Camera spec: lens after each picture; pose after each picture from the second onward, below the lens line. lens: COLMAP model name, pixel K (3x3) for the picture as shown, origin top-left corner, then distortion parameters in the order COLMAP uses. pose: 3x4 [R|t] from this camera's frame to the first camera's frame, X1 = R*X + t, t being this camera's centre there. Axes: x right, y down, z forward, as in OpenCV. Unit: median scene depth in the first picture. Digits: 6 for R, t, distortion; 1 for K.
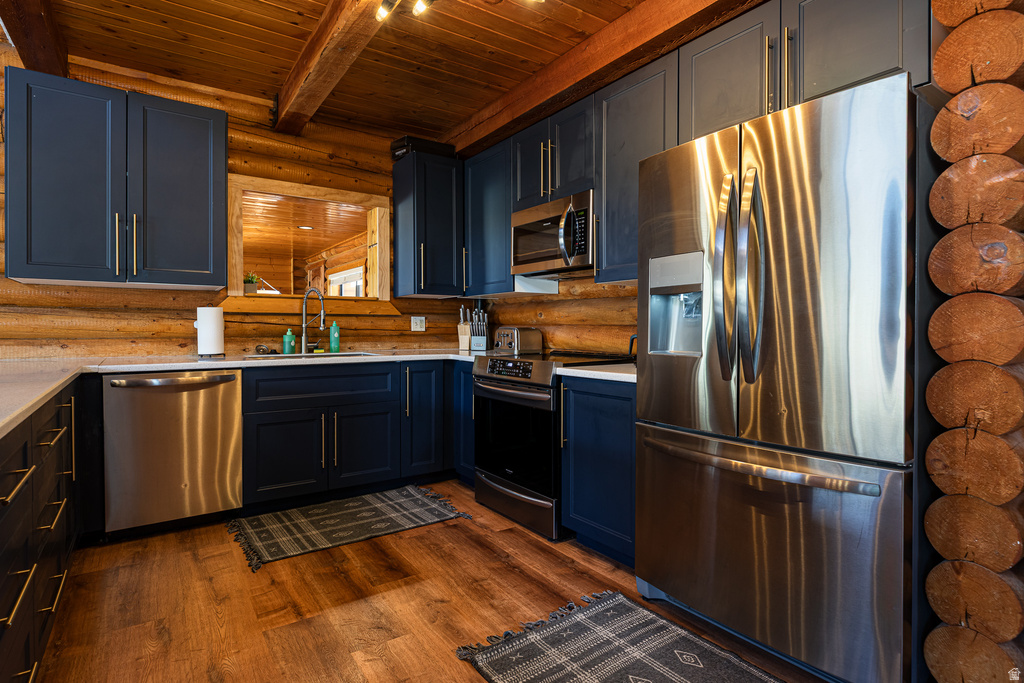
lens RADIAL K [[474.6, 0, 491.9], [0, 474.6, 333.0], [0, 0, 1]] dist [-0.000903, -0.000027]
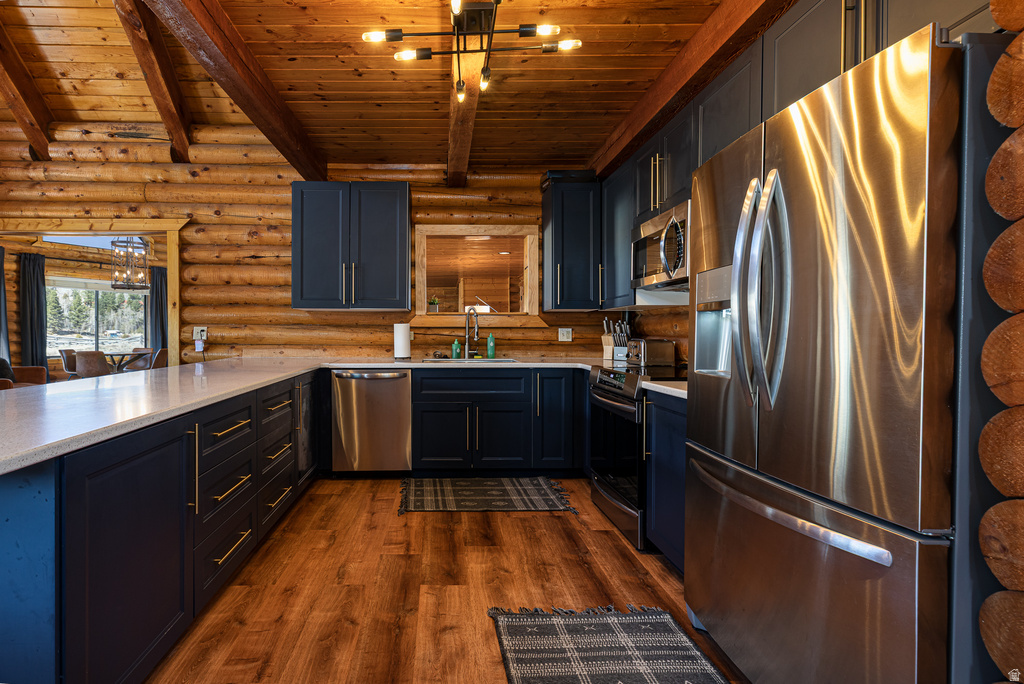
lens RADIAL K [[461.0, 0, 507.5], [0, 461.0, 336.0], [0, 0, 1]] dist [0.003539, -0.000013]
pose [[0.856824, 0.006259, -0.515571, 0.379046], [-0.006587, 0.999978, 0.001192, -0.022403], [0.515567, 0.002375, 0.856846, 0.001381]]
